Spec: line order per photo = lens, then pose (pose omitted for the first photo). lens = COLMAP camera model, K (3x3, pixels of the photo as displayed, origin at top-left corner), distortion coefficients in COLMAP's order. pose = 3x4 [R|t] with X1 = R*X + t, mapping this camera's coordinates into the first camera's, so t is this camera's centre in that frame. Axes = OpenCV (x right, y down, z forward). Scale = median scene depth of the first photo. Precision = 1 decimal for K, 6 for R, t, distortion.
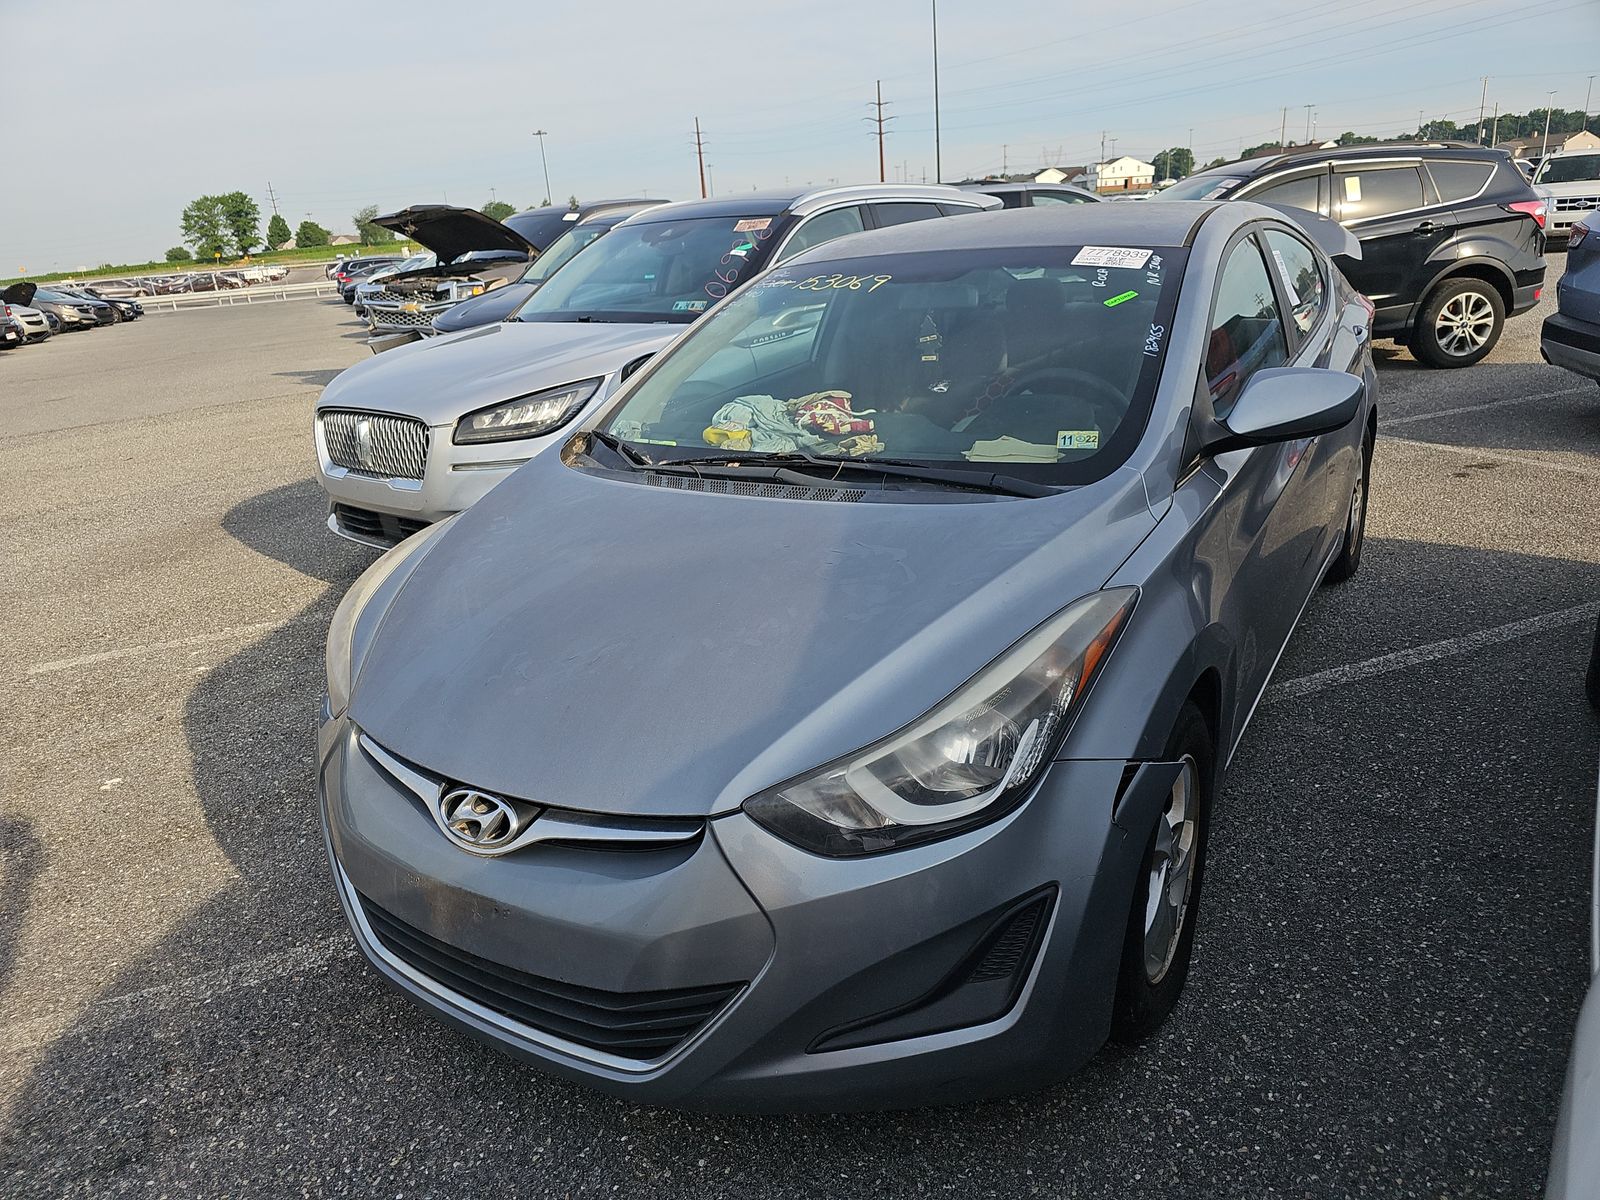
lens RADIAL K [[1070.6, 0, 793.5], [0, 1070.6, 603.1], [0, 0, 1]] dist [0.032444, -0.035903]
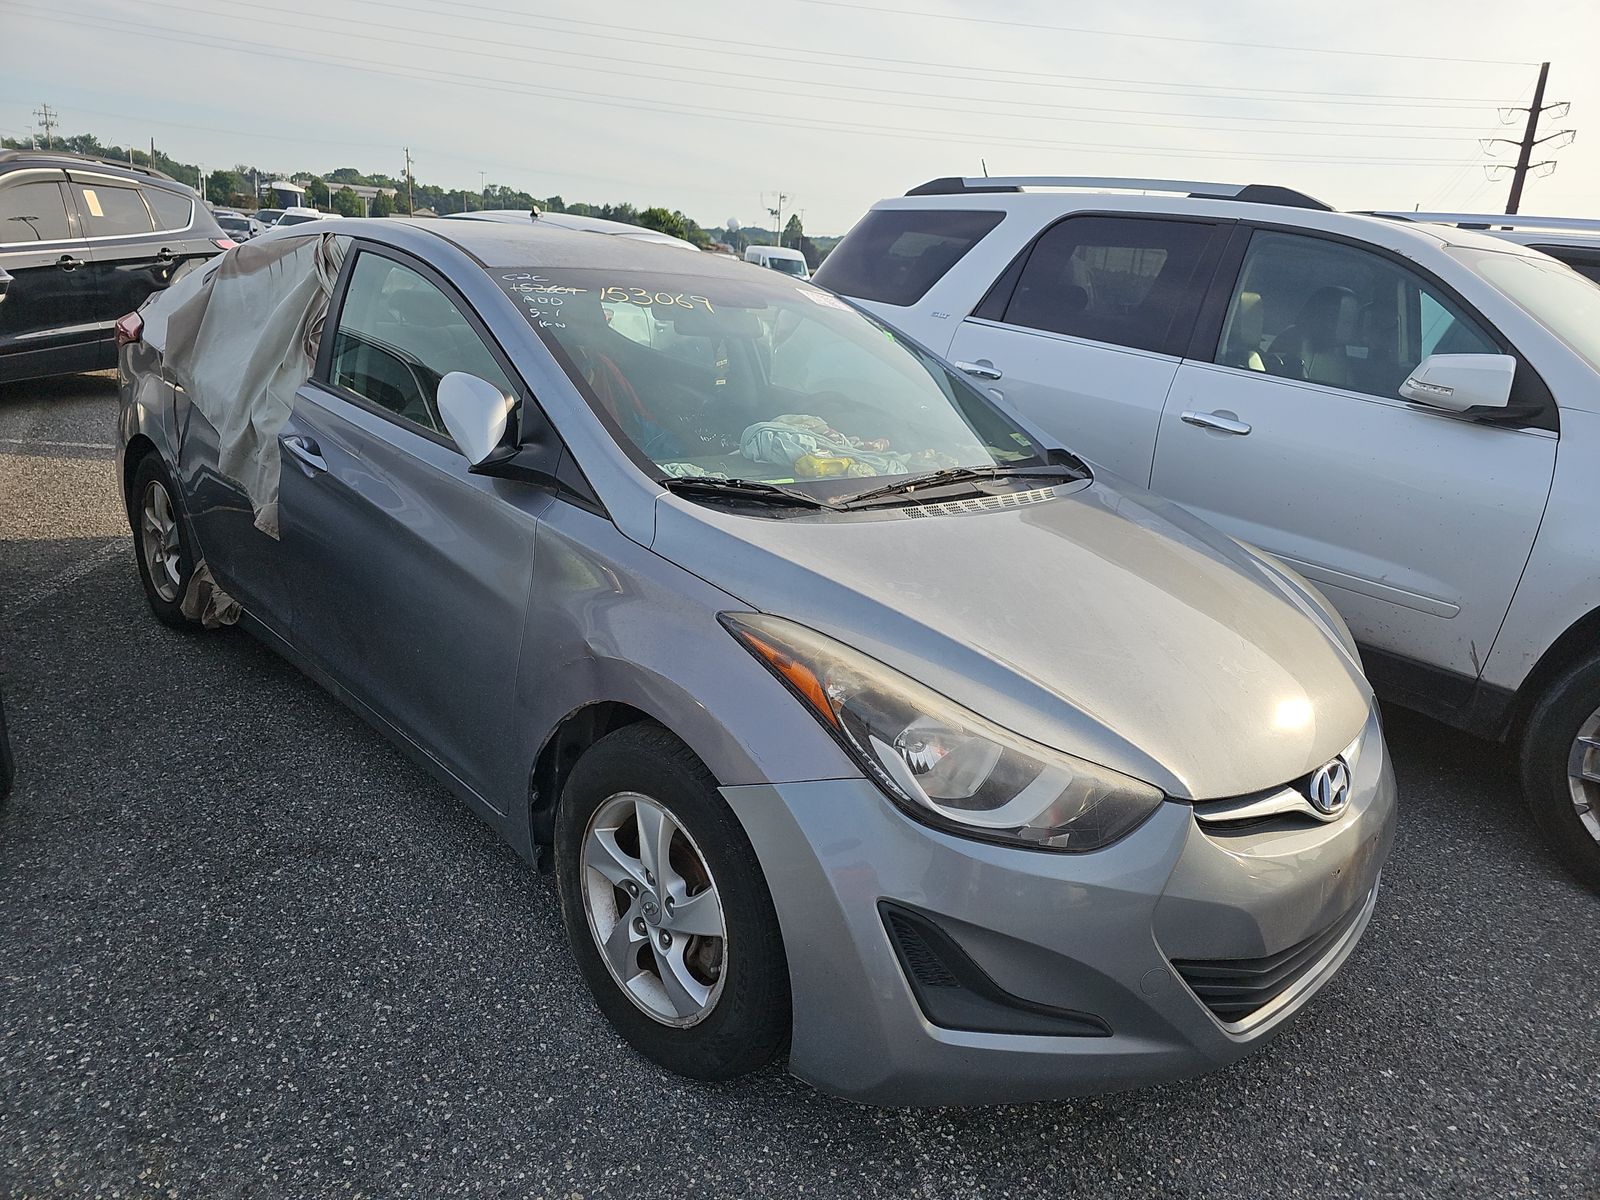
lens RADIAL K [[1070.6, 0, 801.3], [0, 1070.6, 595.7], [0, 0, 1]] dist [0.032444, -0.035903]
pose [[0.188973, -0.192506, 0.962928, -1.106881], [0.221899, 0.963604, 0.149093, -0.216368], [-0.956583, 0.185498, 0.224811, 0.949453]]
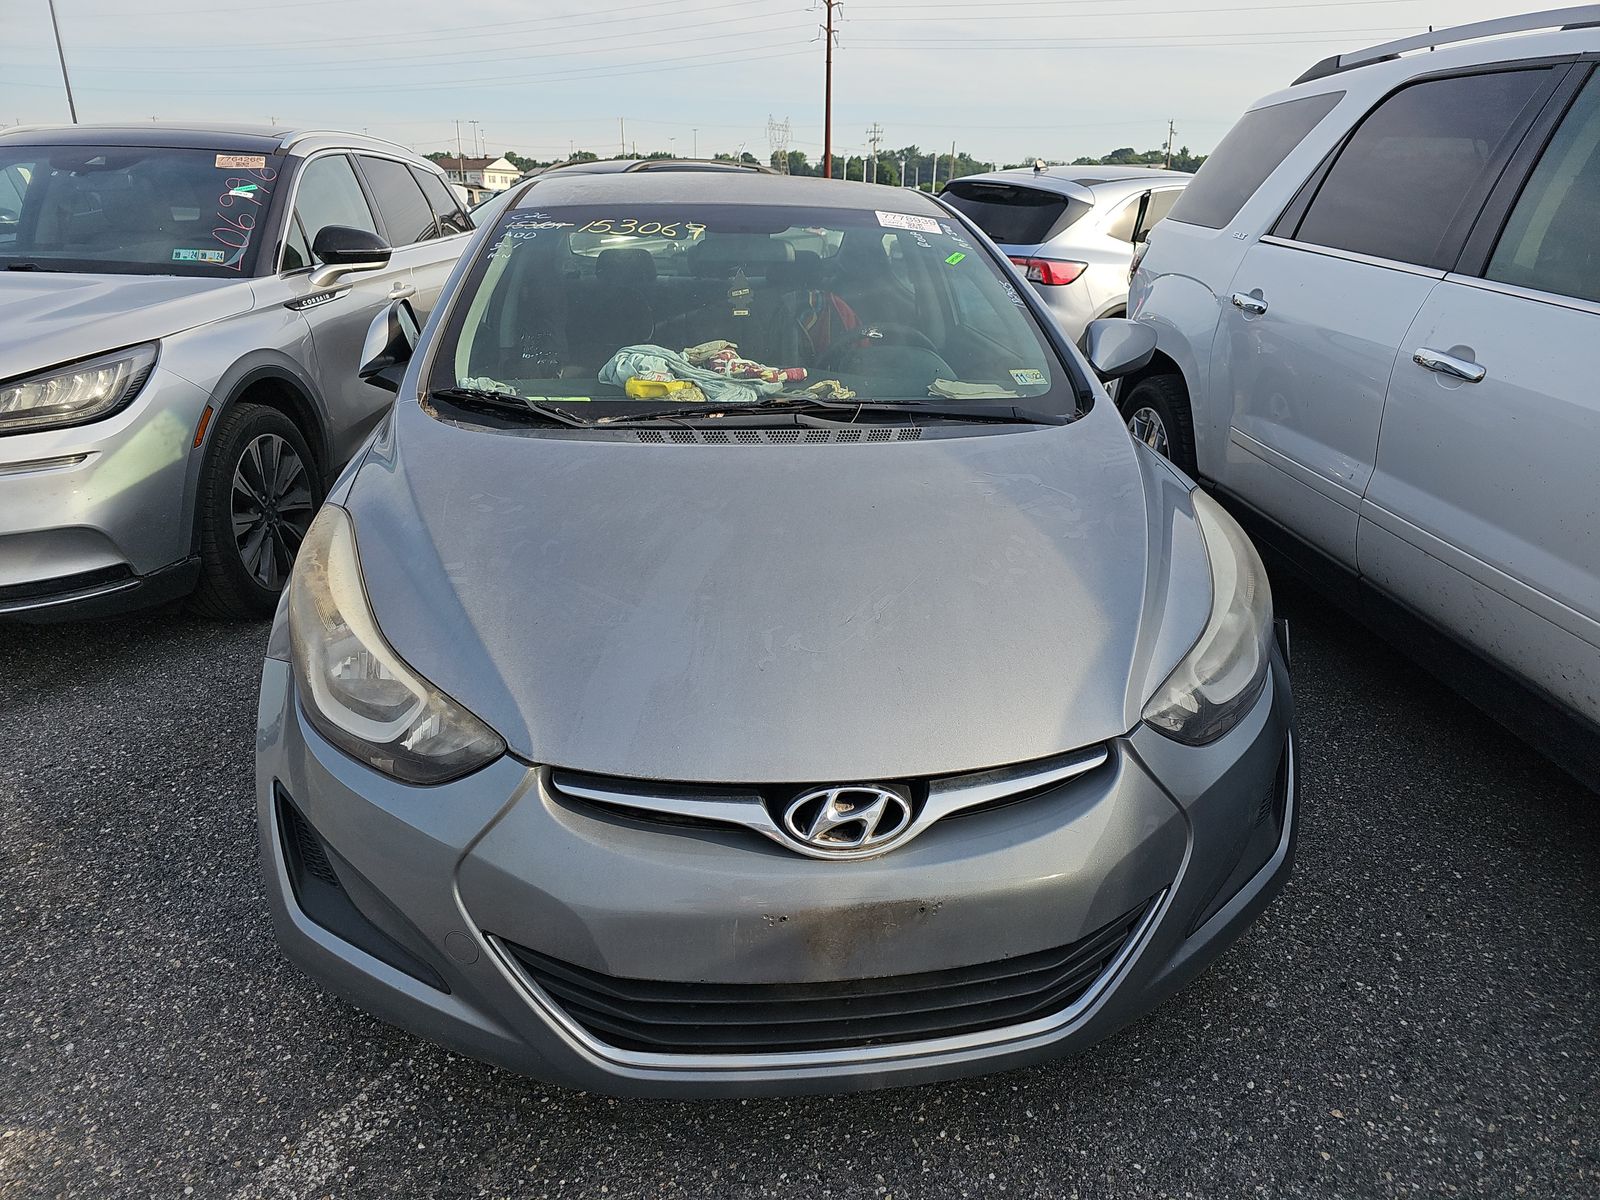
lens RADIAL K [[1070.6, 0, 795.8], [0, 1070.6, 600.7], [0, 0, 1]] dist [0.032444, -0.035903]
pose [[0.763473, -0.140477, 0.630377, -0.628496], [0.143183, 0.988585, 0.046888, -0.008355], [-0.629768, 0.054462, 0.774872, 0.285314]]
